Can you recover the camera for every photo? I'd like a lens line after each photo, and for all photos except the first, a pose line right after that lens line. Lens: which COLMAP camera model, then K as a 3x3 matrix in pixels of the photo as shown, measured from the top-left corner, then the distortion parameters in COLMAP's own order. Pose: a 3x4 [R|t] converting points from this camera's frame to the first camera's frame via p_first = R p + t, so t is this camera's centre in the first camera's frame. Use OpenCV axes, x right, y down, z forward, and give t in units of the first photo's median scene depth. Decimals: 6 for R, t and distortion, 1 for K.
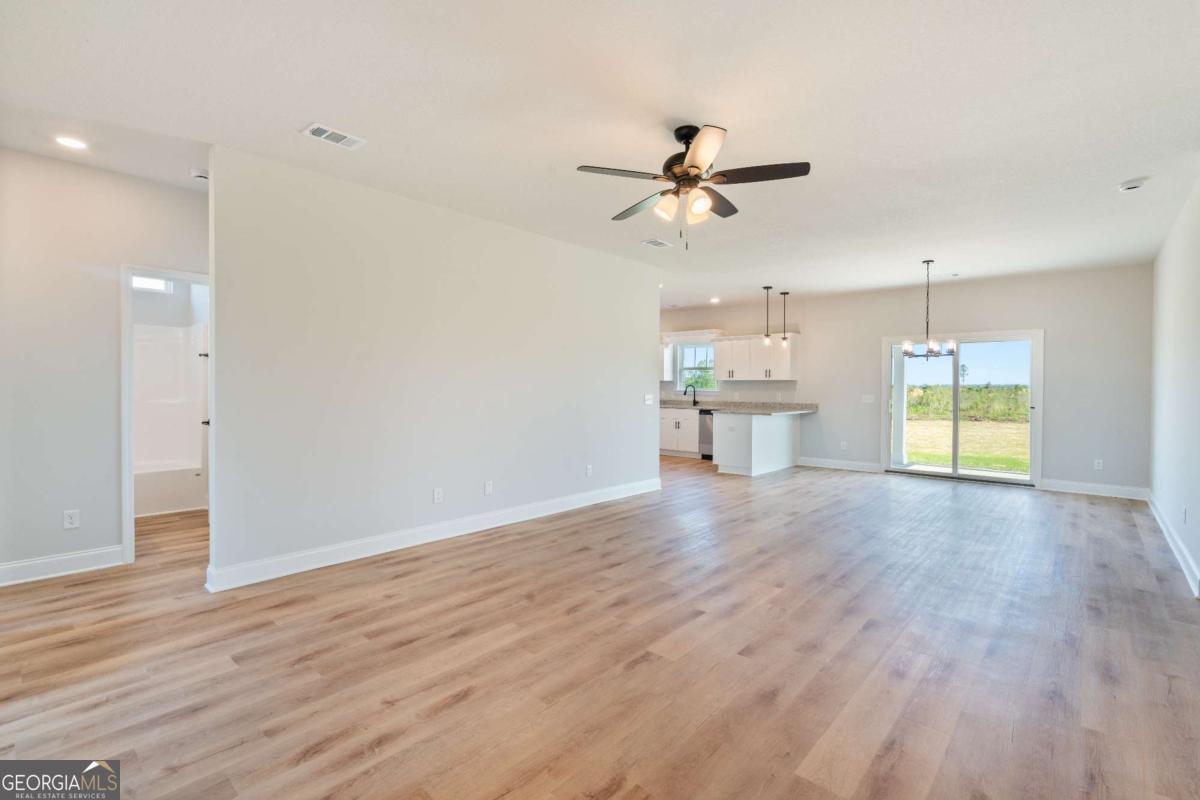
lens RADIAL K [[540.0, 0, 602.6], [0, 540.0, 391.1], [0, 0, 1]] dist [-0.004917, 0.000871]
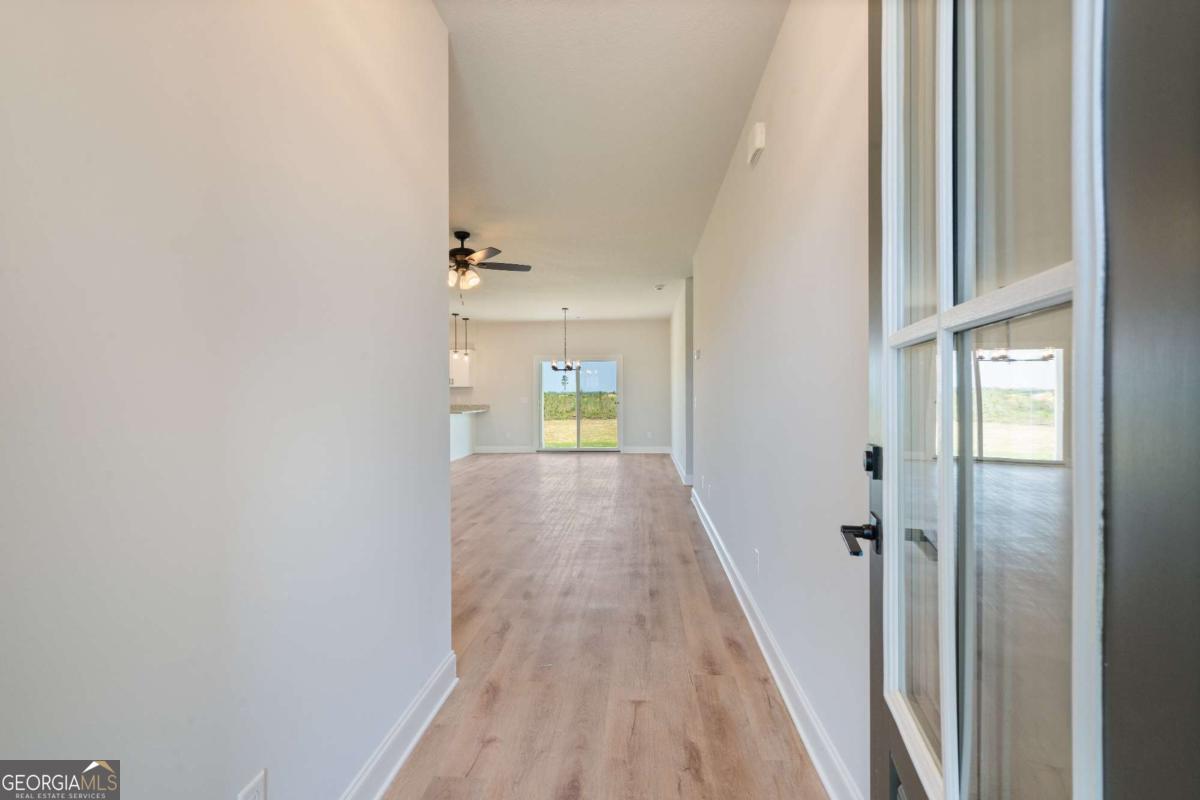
lens RADIAL K [[540.0, 0, 600.4], [0, 540.0, 397.0], [0, 0, 1]] dist [-0.004917, 0.000871]
pose [[0.791500, -0.012535, 0.611041, -0.198481], [0.015678, 0.999877, 0.000203, 0.008861], [-0.610968, 0.009419, 0.791599, -0.211273]]
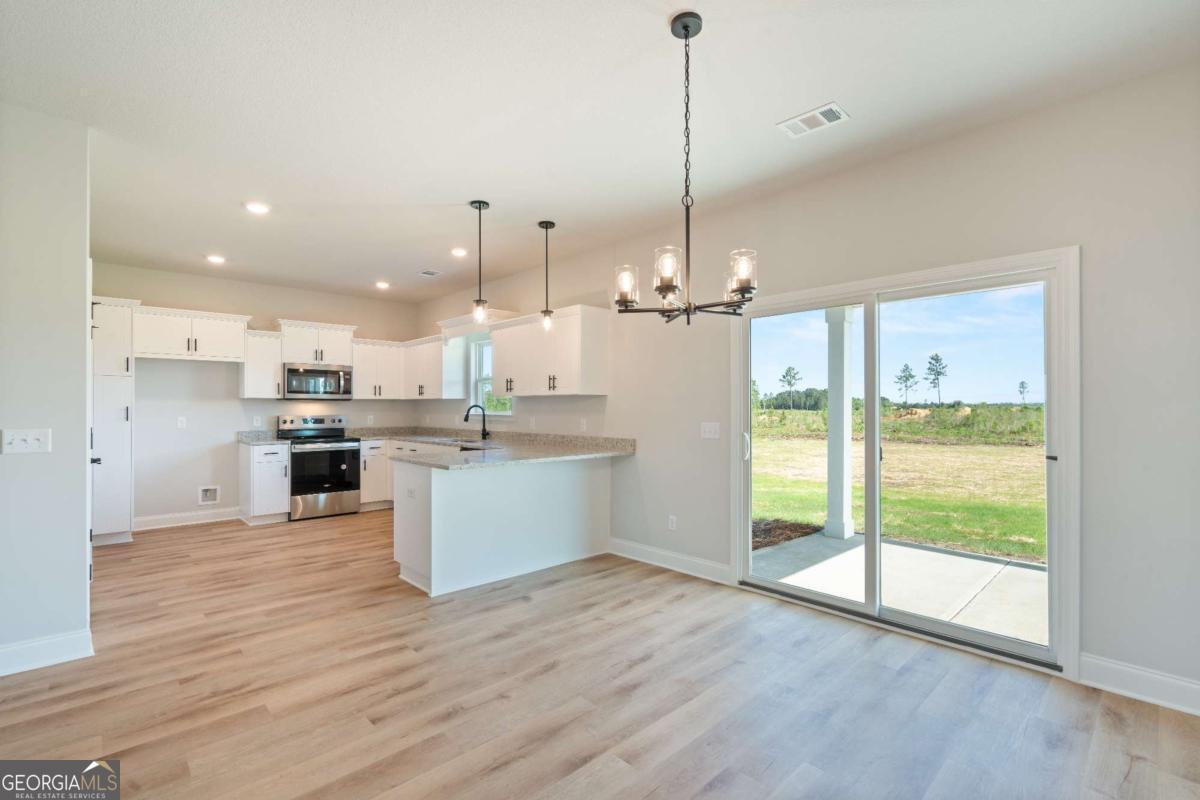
lens RADIAL K [[540.0, 0, 597.4], [0, 540.0, 403.6], [0, 0, 1]] dist [-0.004917, 0.000871]
pose [[0.996718, -0.006812, -0.080665, 0.434075], [0.005536, 0.999856, -0.016029, -0.003027], [0.080762, 0.015530, 0.996612, 0.507191]]
